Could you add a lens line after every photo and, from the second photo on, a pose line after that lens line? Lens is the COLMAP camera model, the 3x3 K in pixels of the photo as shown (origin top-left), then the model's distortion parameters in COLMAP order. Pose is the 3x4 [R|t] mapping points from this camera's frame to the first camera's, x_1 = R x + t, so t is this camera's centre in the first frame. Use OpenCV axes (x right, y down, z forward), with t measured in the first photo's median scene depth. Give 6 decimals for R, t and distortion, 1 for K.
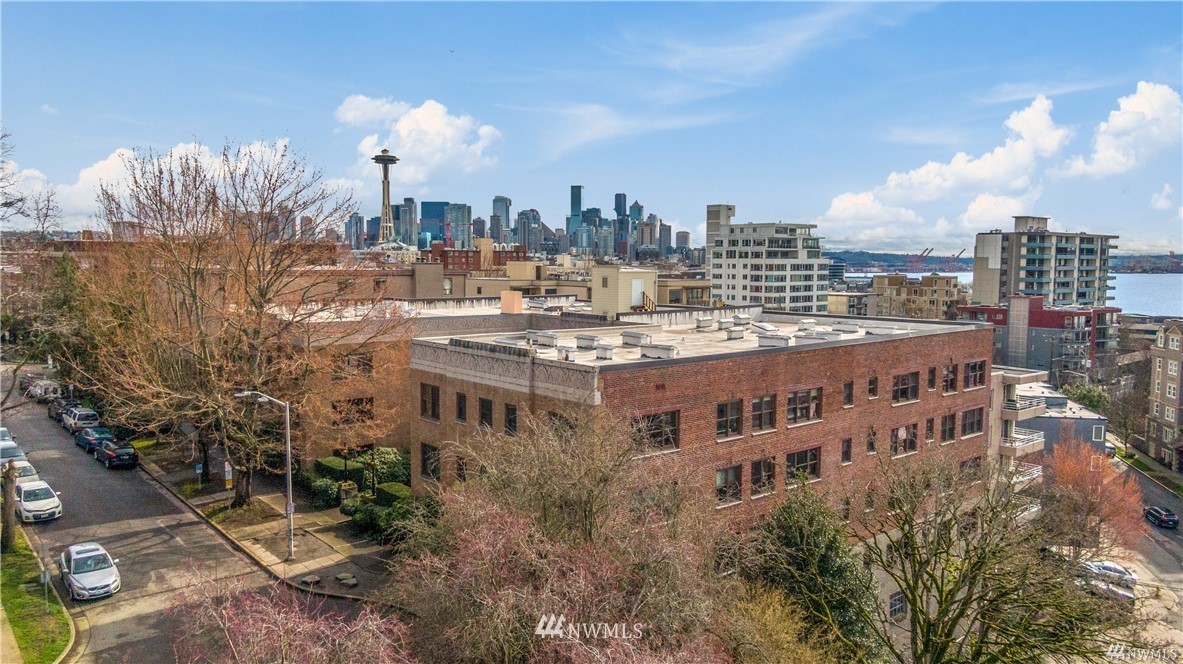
lens RADIAL K [[838.9, 0, 588.7], [0, 838.9, 337.7], [0, 0, 1]] dist [0.013869, -0.011835]
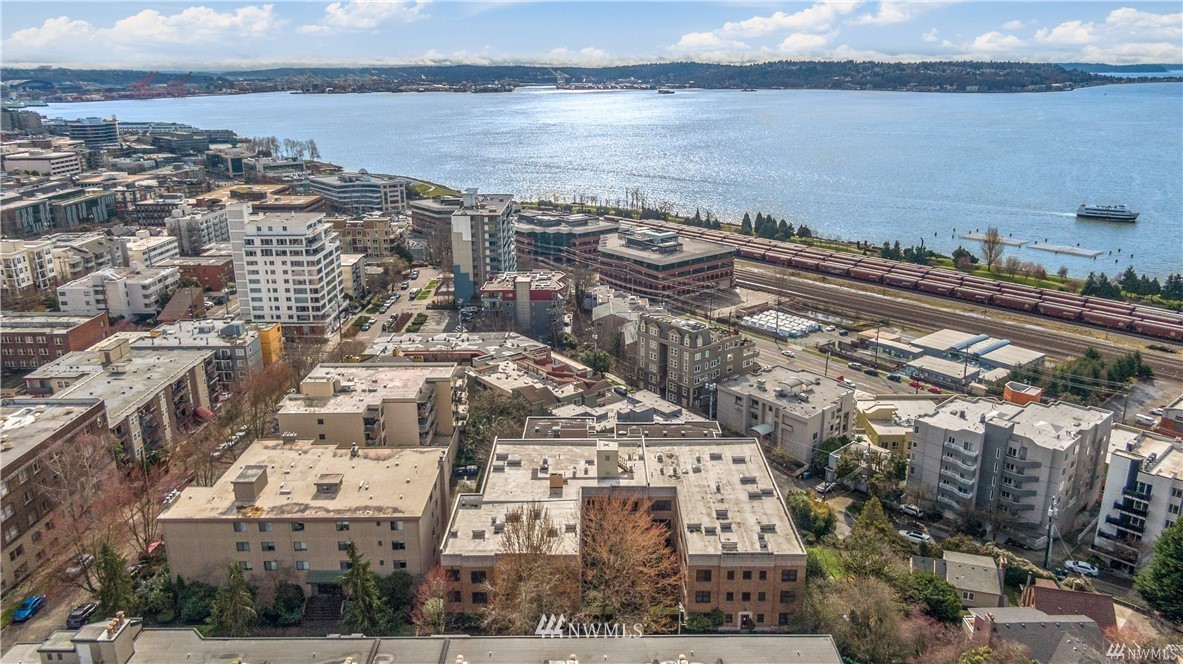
lens RADIAL K [[838.9, 0, 593.3], [0, 838.9, 327.4], [0, 0, 1]] dist [0.013869, -0.011835]
pose [[0.650901, -0.228345, 0.724008, -0.387520], [0.079515, 0.968952, 0.234112, -0.236953], [-0.754987, -0.094814, 0.648849, -0.054097]]
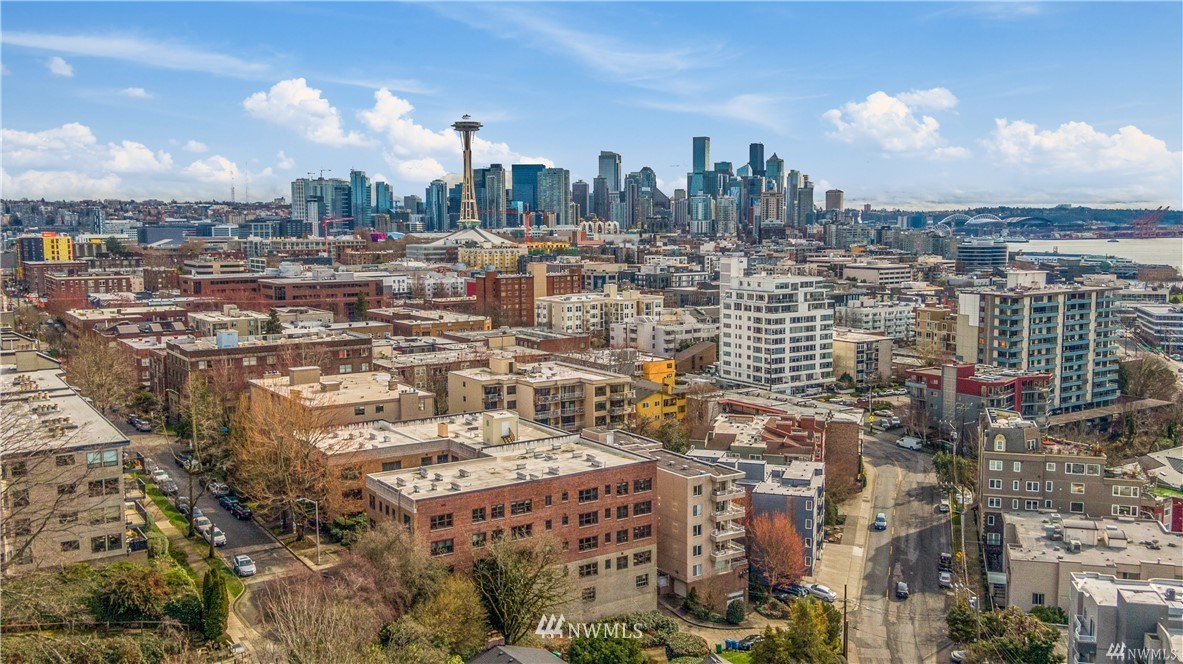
lens RADIAL K [[1035.6, 0, 592.0], [0, 1035.6, 335.1], [0, 0, 1]] dist [0.028269, 0.005590]
pose [[0.991982, 0.004145, -0.126312, 0.157168], [-0.001964, 0.999847, 0.017387, -0.088296], [0.126365, -0.016999, 0.991838, -0.364683]]
